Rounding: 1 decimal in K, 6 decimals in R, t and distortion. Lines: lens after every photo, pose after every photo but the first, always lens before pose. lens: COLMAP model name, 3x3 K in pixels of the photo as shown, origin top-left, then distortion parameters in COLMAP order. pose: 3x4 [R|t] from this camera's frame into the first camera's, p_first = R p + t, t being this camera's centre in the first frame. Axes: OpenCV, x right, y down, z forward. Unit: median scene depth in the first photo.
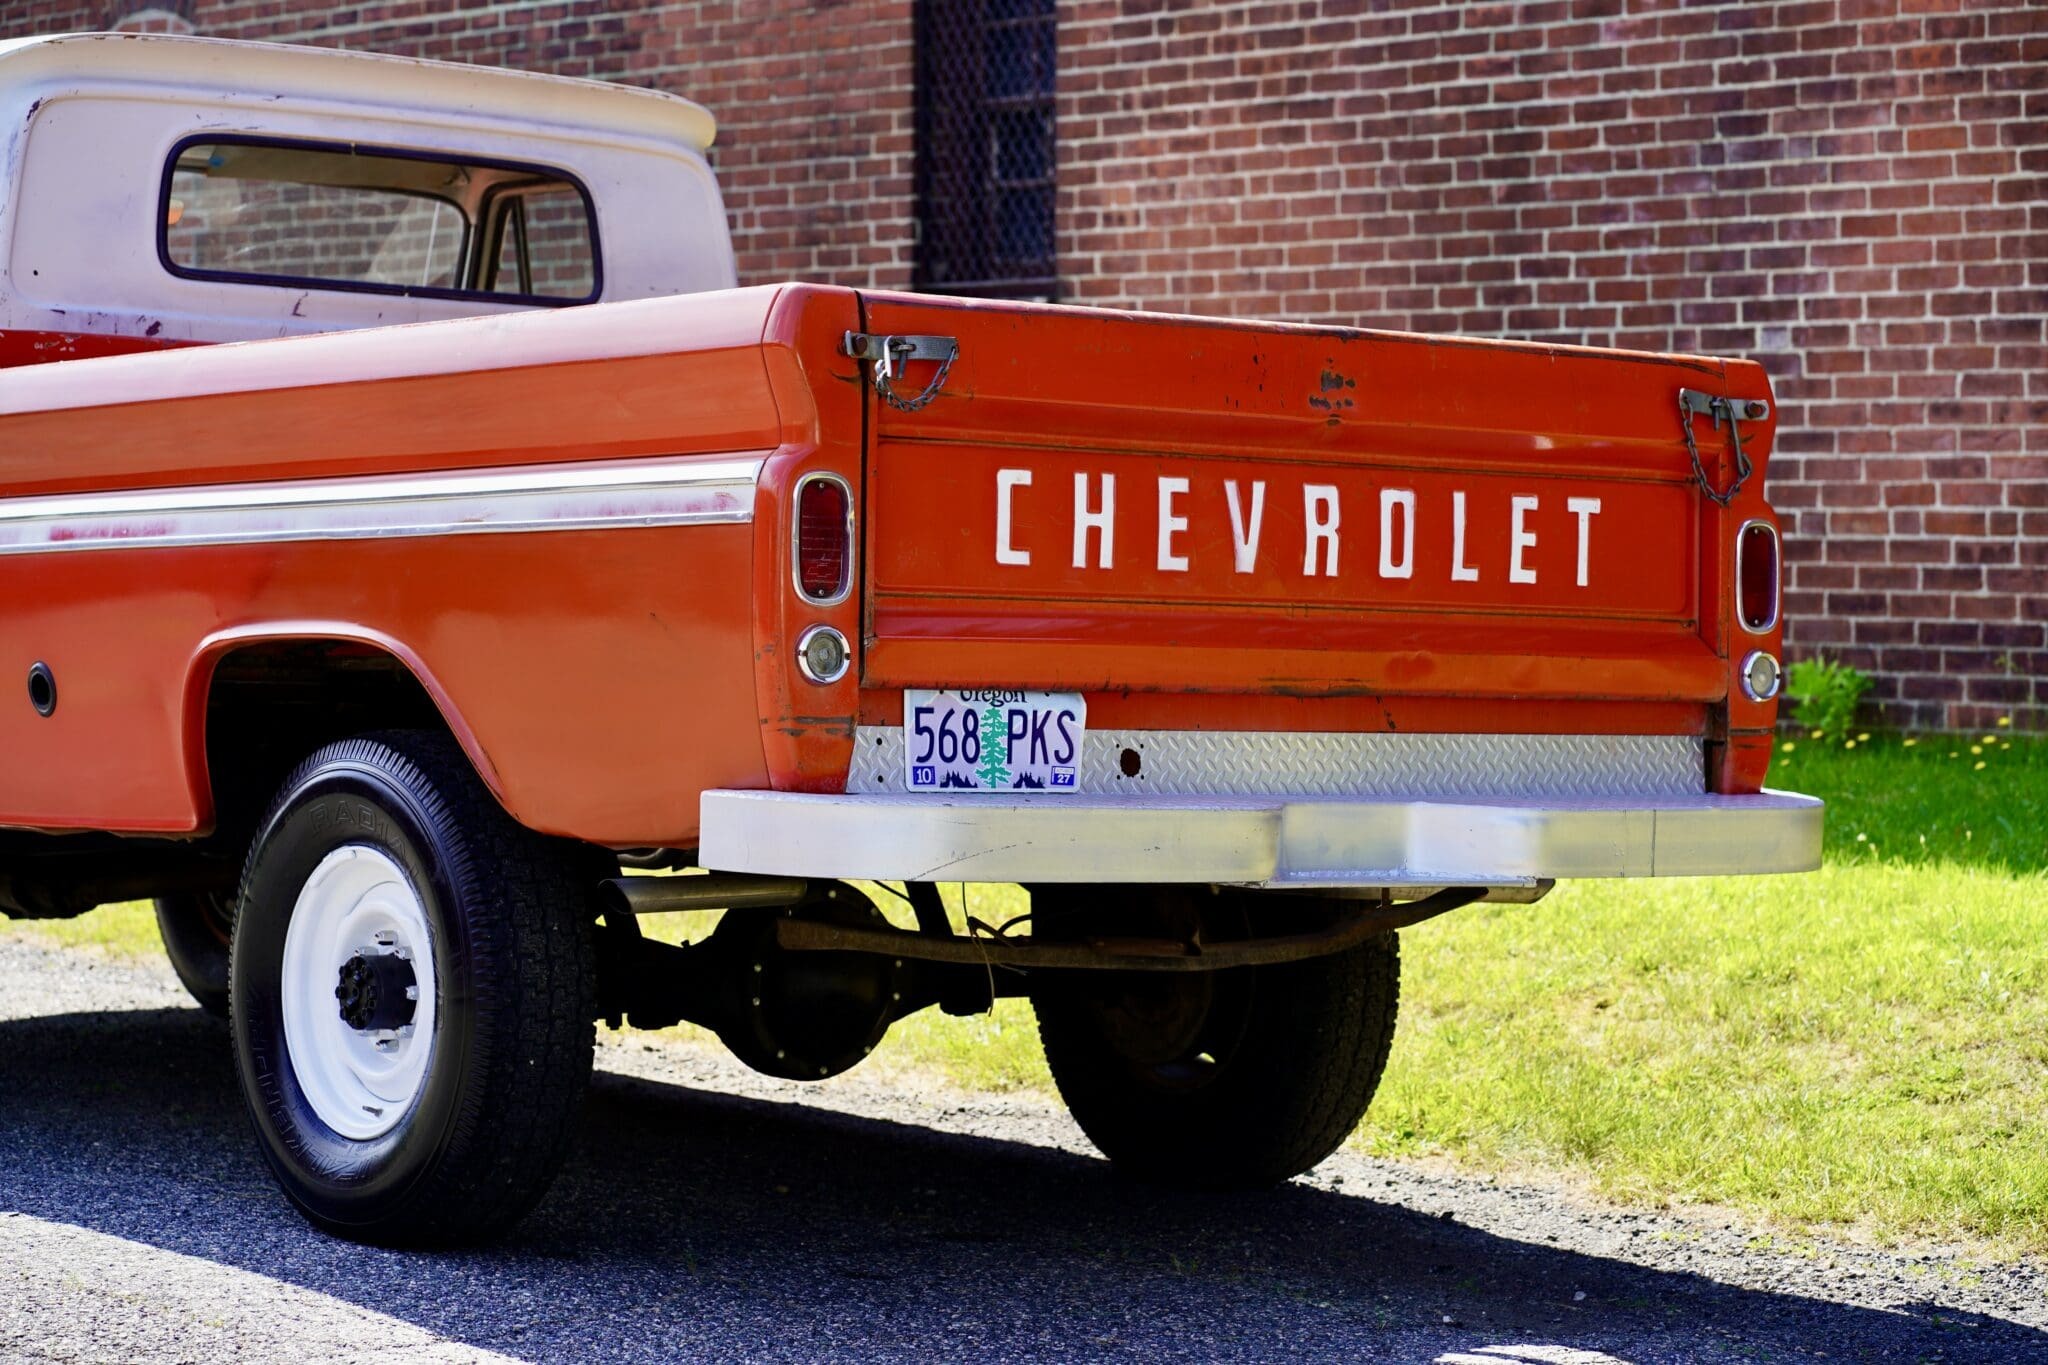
lens RADIAL K [[4891.3, 0, 1024.0], [0, 4891.3, 682.5], [0, 0, 1]] dist [0.188536, -3.300599]
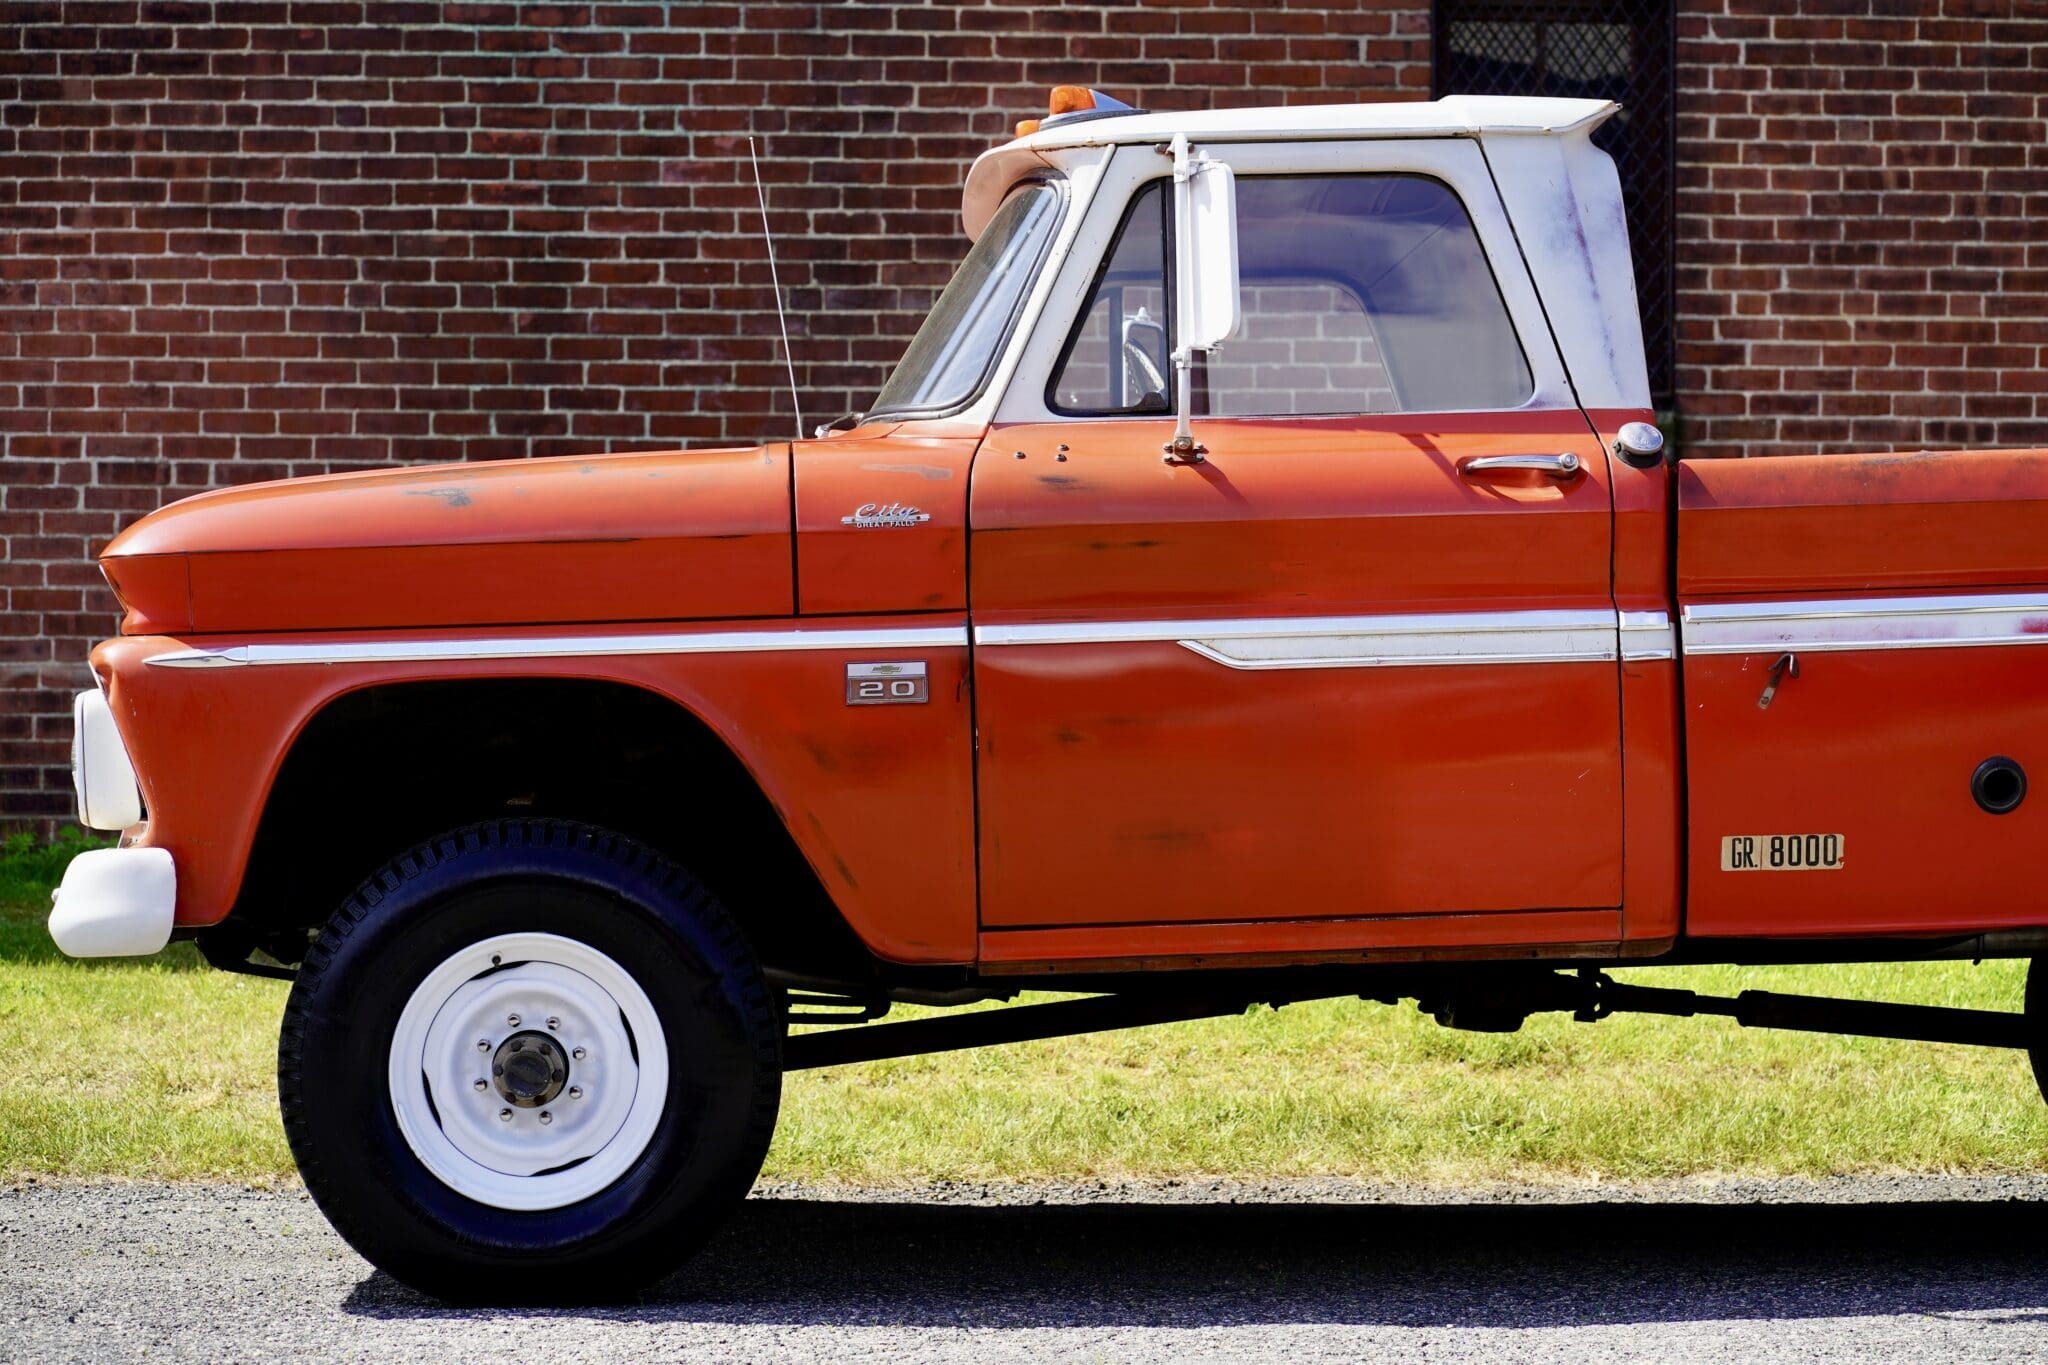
lens RADIAL K [[4891.3, 0, 1024.0], [0, 4891.3, 682.5], [0, 0, 1]] dist [0.188536, -3.300599]
pose [[0.598529, -0.000562, 0.801101, -0.652552], [0.030351, 0.999298, -0.021975, -0.001954], [-0.800526, 0.037467, 0.598126, 0.336197]]
